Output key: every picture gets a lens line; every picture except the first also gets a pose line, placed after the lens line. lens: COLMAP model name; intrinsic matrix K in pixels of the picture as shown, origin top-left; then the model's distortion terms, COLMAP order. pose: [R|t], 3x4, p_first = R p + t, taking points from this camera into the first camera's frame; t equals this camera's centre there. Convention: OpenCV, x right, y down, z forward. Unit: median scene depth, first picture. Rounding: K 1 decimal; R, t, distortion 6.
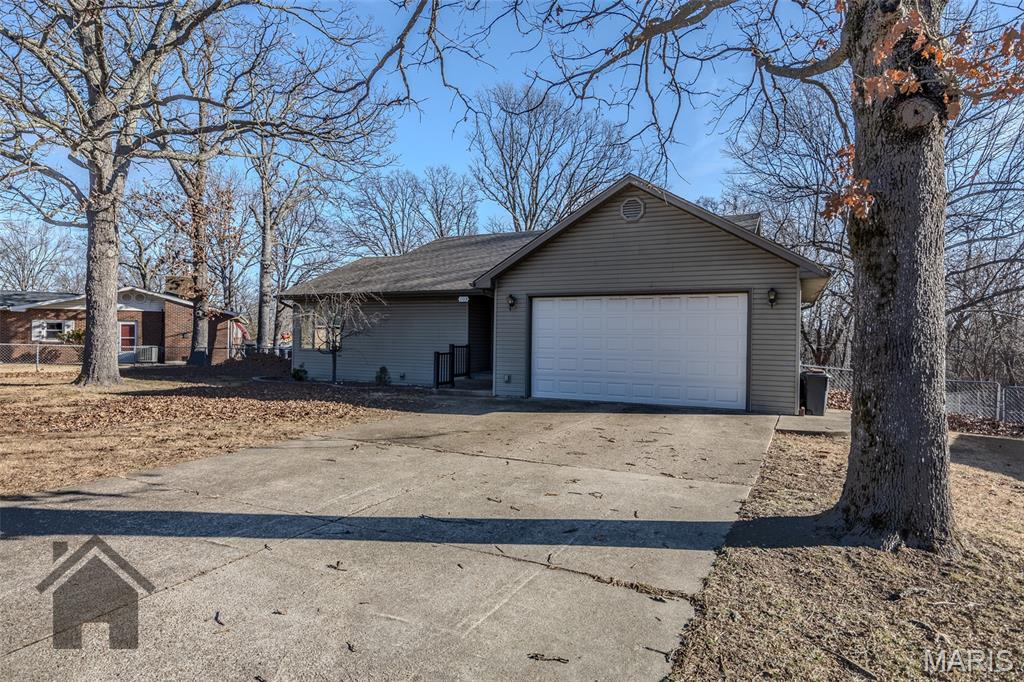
lens RADIAL K [[576.4, 0, 509.8], [0, 576.4, 343.3], [0, 0, 1]] dist [-0.002253, -0.000697]
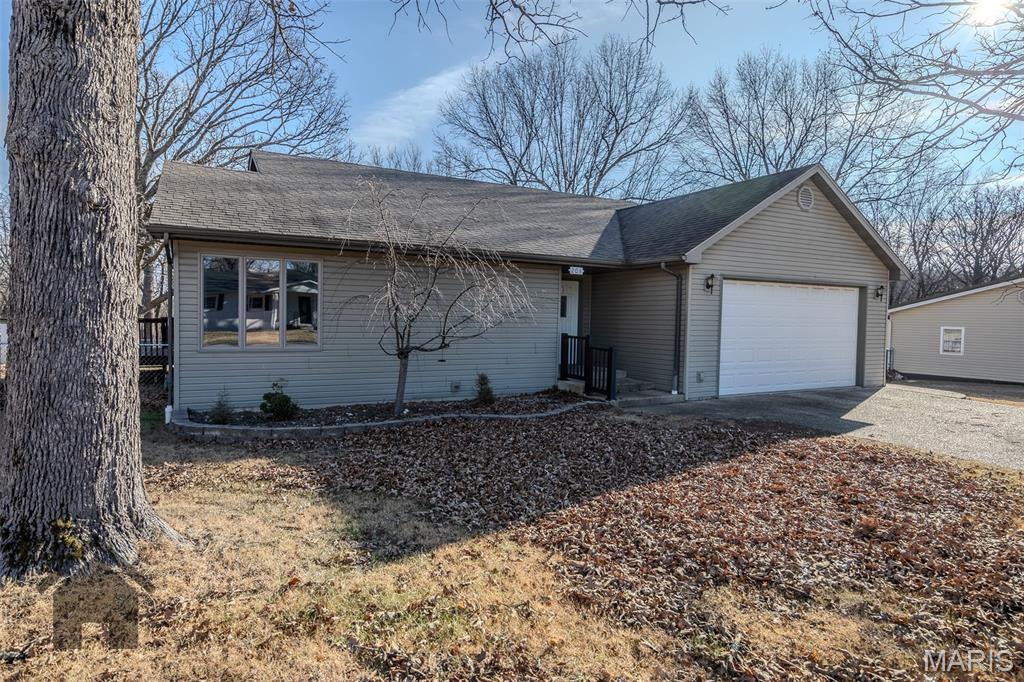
lens RADIAL K [[608.5, 0, 512.0], [0, 608.5, 341.0], [0, 0, 1]] dist [-0.005554, -0.000651]
pose [[0.576464, -0.037949, 0.816241, -0.871302], [-0.007676, 0.998625, 0.051849, -0.032441], [-0.817086, -0.036154, 0.575380, 0.734483]]
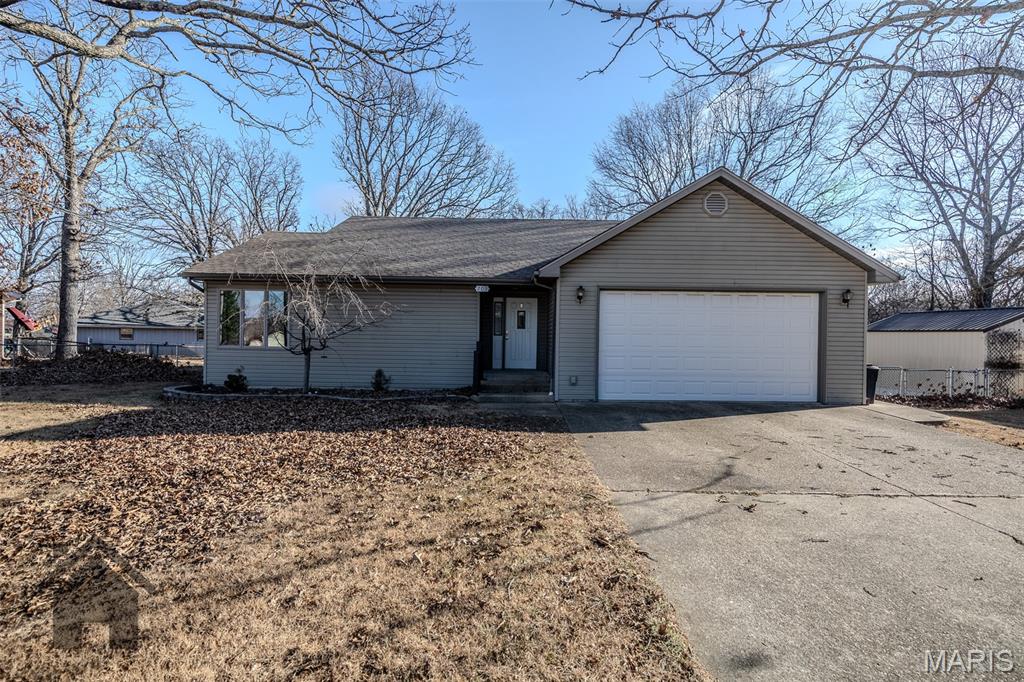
lens RADIAL K [[526.7, 0, 512.0], [0, 526.7, 341.0], [0, 0, 1]] dist [0.002268, 0.000387]
pose [[0.898515, -0.008402, 0.438861, -0.452760], [0.000661, 0.999842, 0.017788, -0.014093], [-0.438941, -0.015693, 0.898379, 0.315366]]
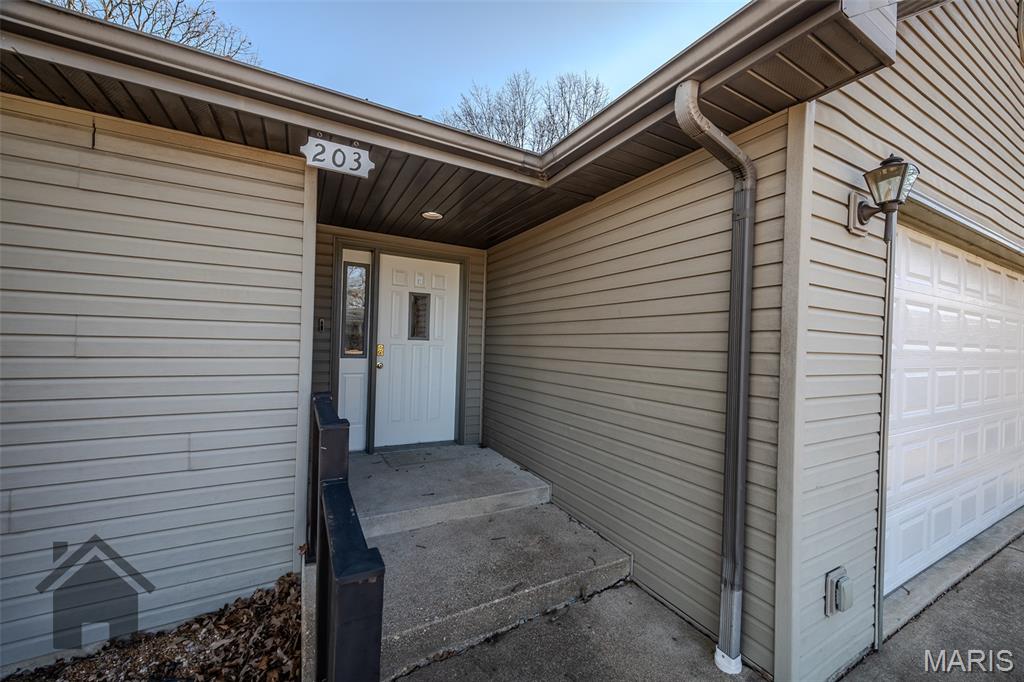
lens RADIAL K [[388.6, 0, 514.4], [0, 388.6, 339.9], [0, 0, 1]] dist [0.007415, -0.003704]
pose [[0.559742, 0.001246, 0.828666, -0.178072], [-0.017983, 0.999782, 0.010644, -0.023198], [-0.828472, -0.020860, 0.559642, 1.031330]]
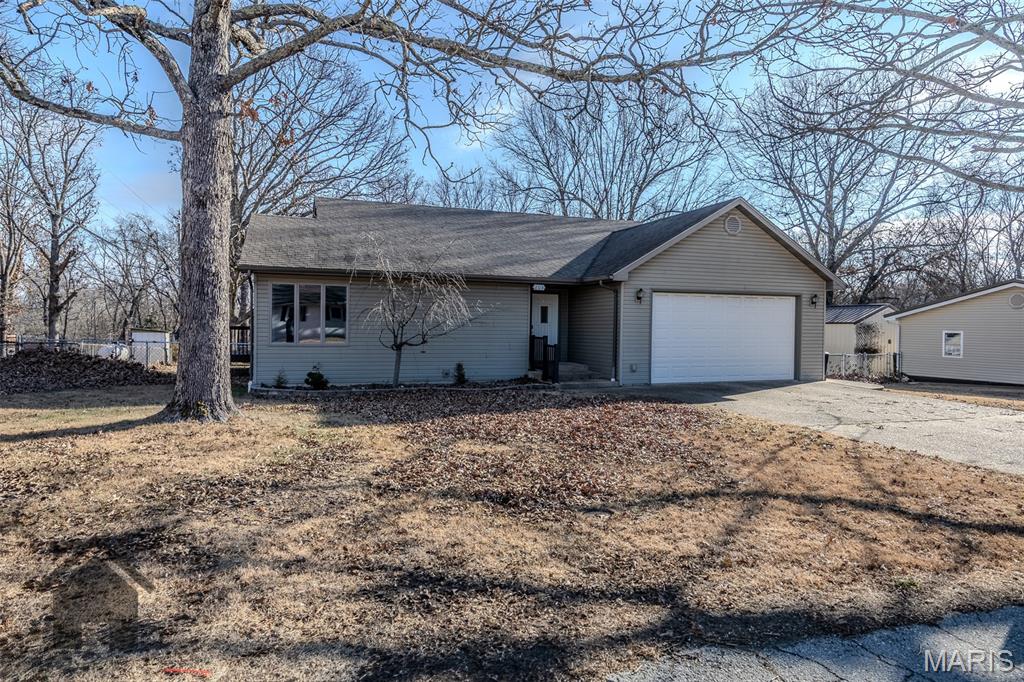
lens RADIAL K [[655.9, 0, 512.0], [0, 655.9, 341.0], [0, 0, 1]] dist [-0.002406, -0.000508]
pose [[0.695393, -0.023870, 0.718233, -1.037168], [0.000266, 0.999457, 0.032960, -0.027918], [-0.718630, -0.022729, 0.695021, 0.328501]]
